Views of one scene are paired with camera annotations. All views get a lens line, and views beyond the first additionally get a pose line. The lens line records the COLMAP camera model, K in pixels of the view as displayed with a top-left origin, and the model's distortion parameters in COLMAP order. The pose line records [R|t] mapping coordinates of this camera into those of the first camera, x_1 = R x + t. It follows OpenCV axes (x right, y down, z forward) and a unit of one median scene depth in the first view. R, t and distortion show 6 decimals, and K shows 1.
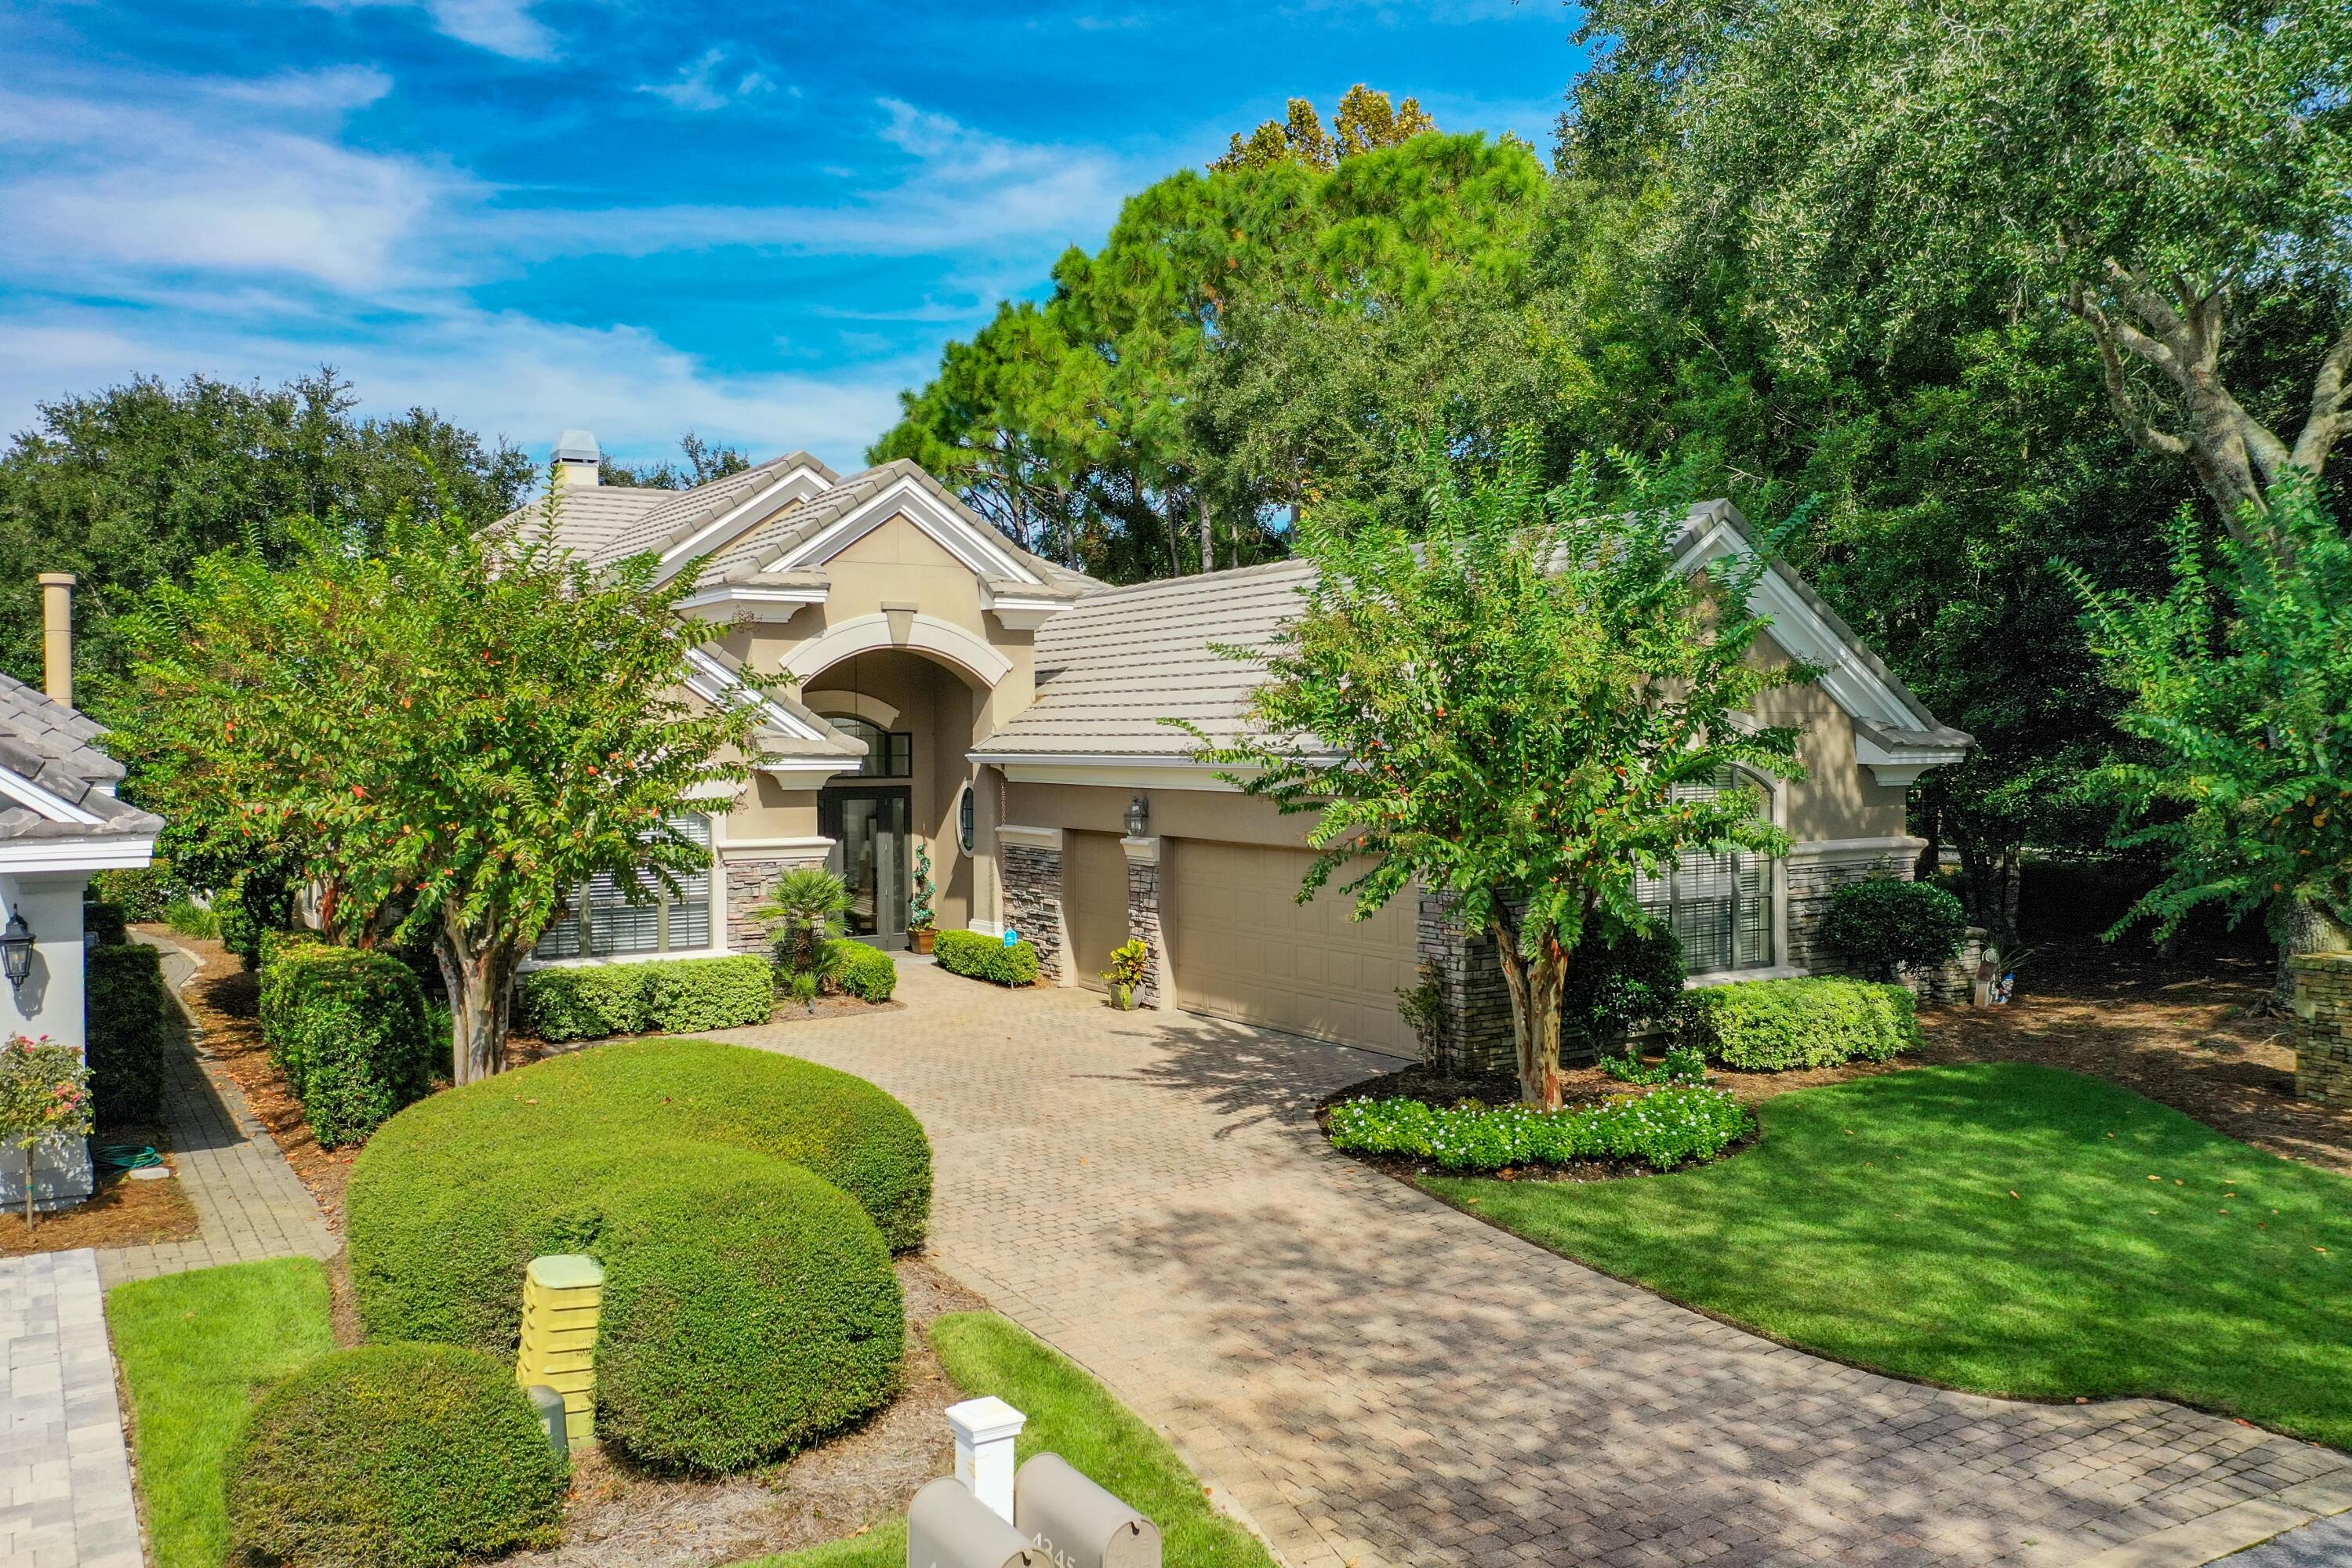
lens RADIAL K [[1834.8, 0, 1176.0], [0, 1834.8, 784.0], [0, 0, 1]] dist [0.024488, -0.002668]
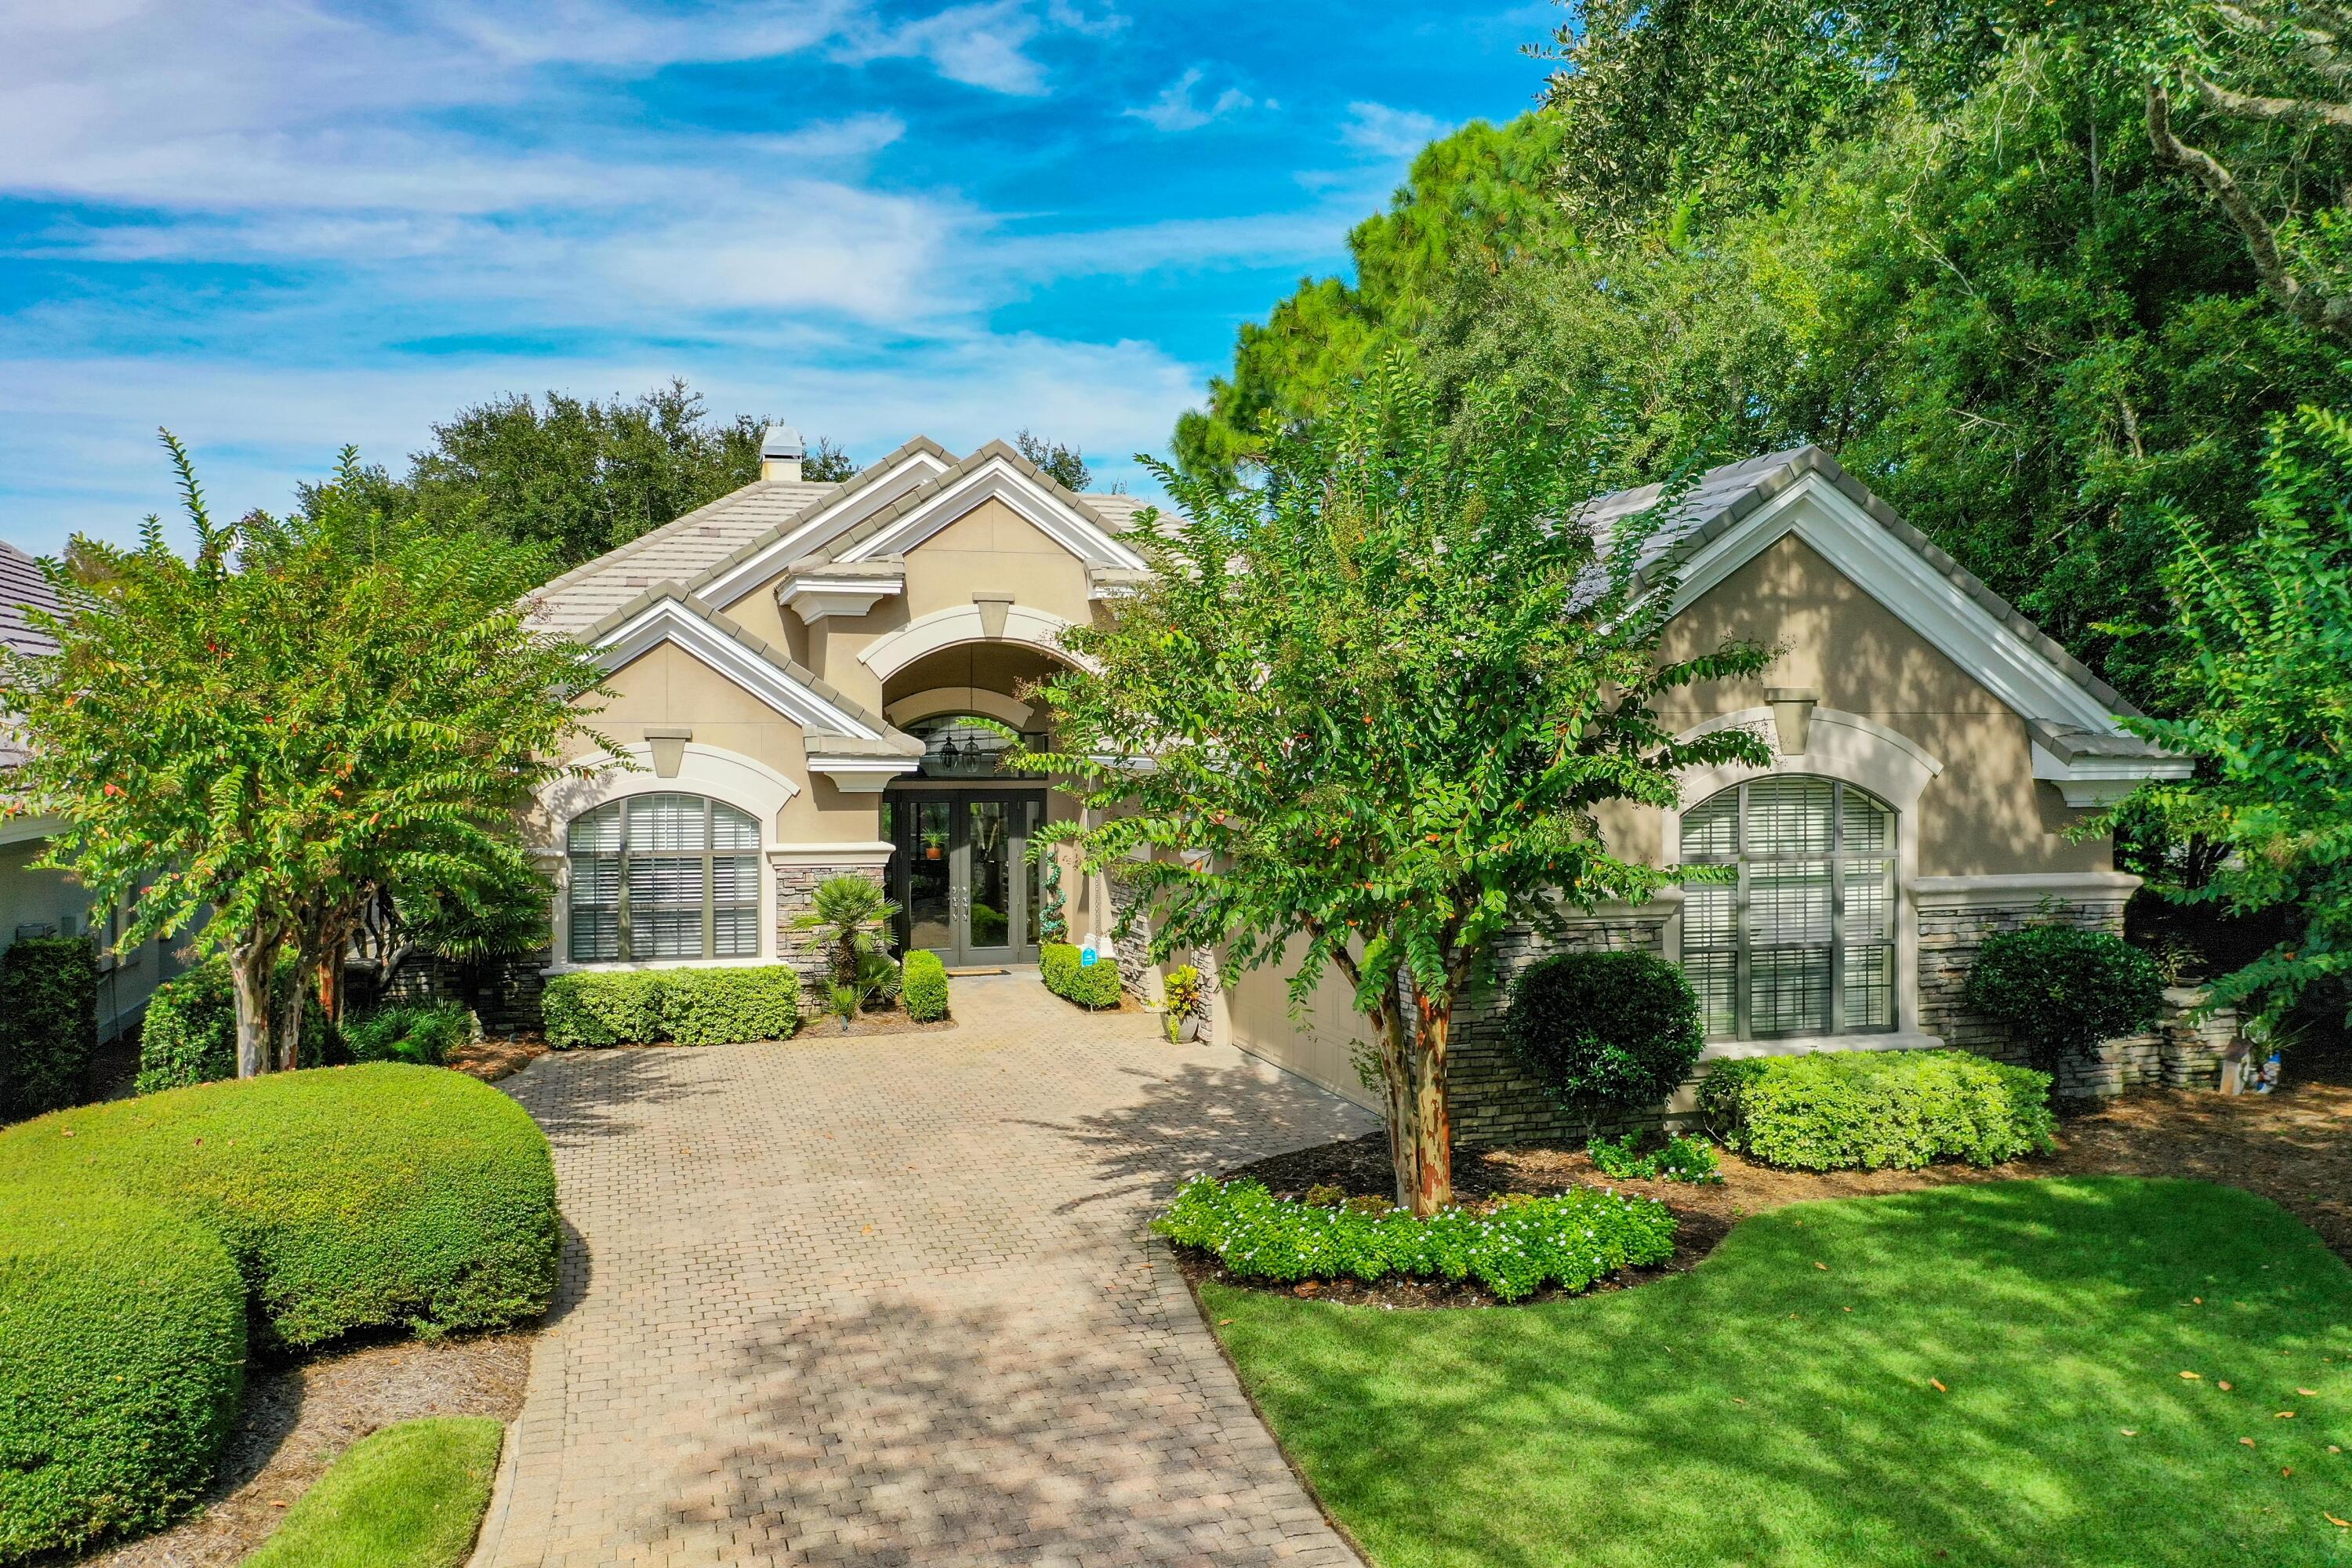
lens RADIAL K [[1844.1, 0, 1176.0], [0, 1844.1, 784.0], [0, 0, 1]] dist [0.010468, -0.010170]
pose [[0.962963, 0.012950, -0.269321, 0.230486], [-0.013148, 0.999913, 0.001068, -0.004726], [0.269311, 0.002513, 0.963050, 0.144983]]
